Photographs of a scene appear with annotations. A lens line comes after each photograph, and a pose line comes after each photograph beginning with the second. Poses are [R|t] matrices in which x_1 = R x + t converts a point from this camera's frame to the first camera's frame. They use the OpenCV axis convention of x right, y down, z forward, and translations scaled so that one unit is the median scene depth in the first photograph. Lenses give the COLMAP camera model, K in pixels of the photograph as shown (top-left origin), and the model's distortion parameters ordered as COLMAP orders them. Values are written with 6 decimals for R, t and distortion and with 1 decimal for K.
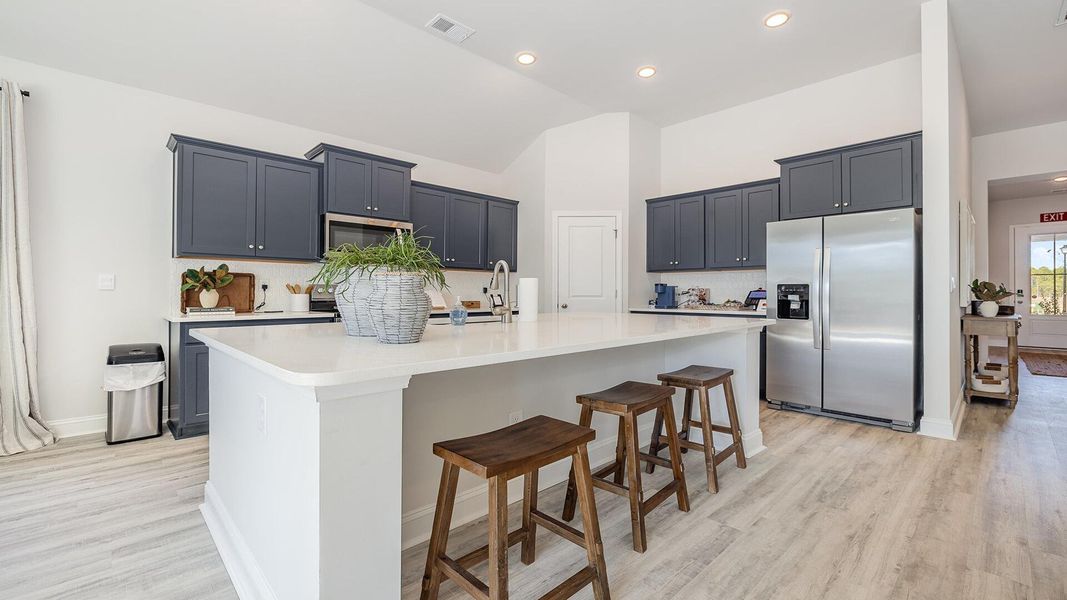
lens RADIAL K [[445.7, 0, 530.8], [0, 445.7, 290.5], [0, 0, 1]] dist [-0.000453, -0.000555]
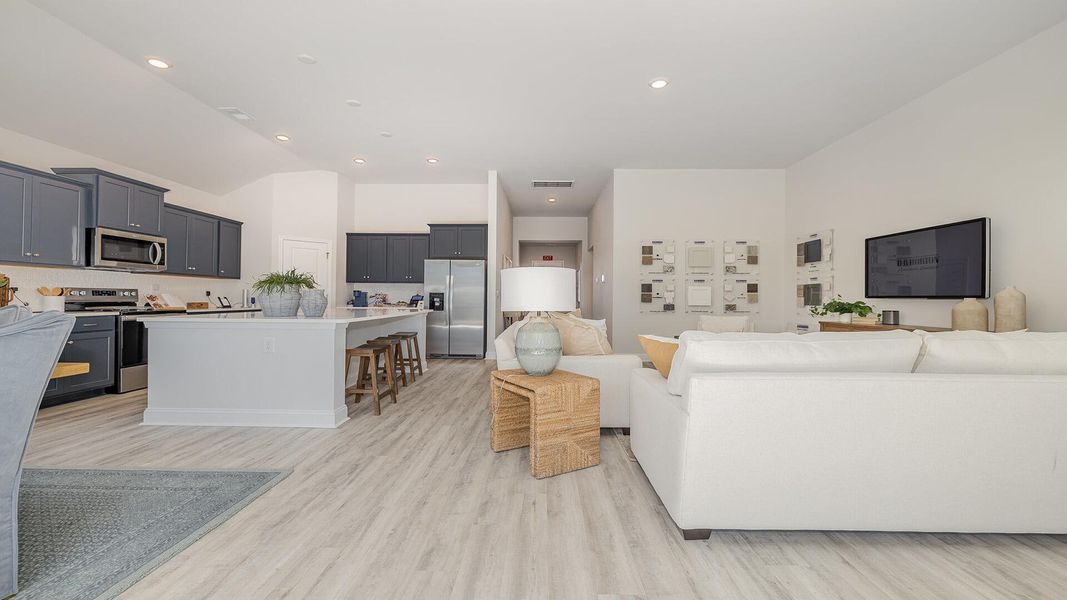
lens RADIAL K [[445.7, 0, 530.4], [0, 445.7, 293.1], [0, 0, 1]] dist [-0.000453, -0.000555]
pose [[0.708474, 0.010893, 0.705652, -0.524611], [-0.009996, 0.999935, -0.005400, -0.006418], [-0.705666, -0.003228, 0.708538, -0.707521]]
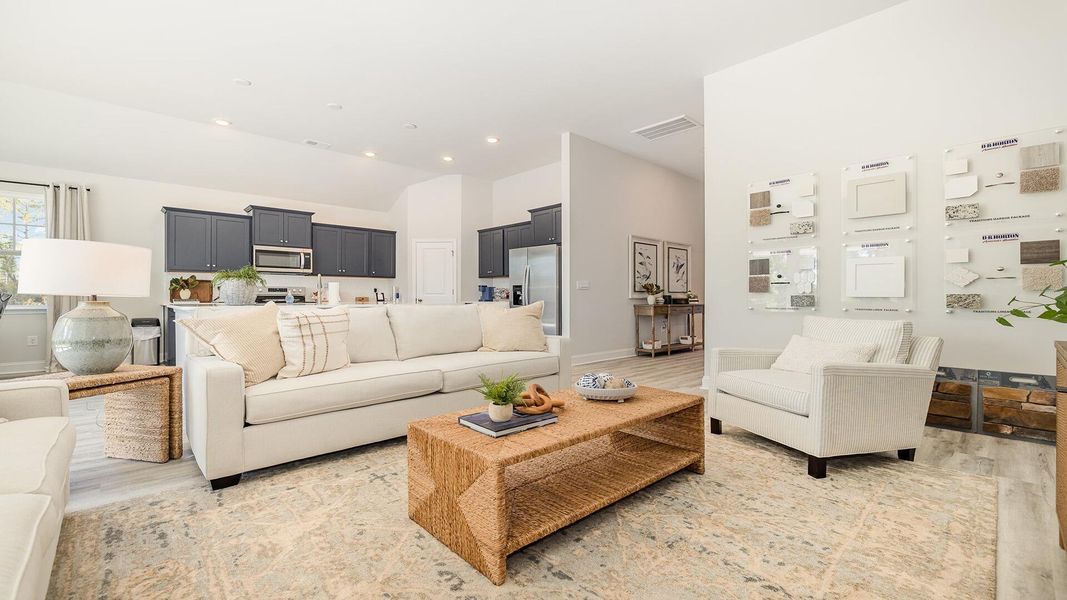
lens RADIAL K [[445.7, 0, 534.4], [0, 445.7, 296.8], [0, 0, 1]] dist [-0.000453, -0.000555]
pose [[0.999952, -0.003232, -0.009284, 0.711746], [0.003289, 0.999975, 0.006223, 0.022055], [0.009263, -0.006253, 0.999938, -0.795292]]
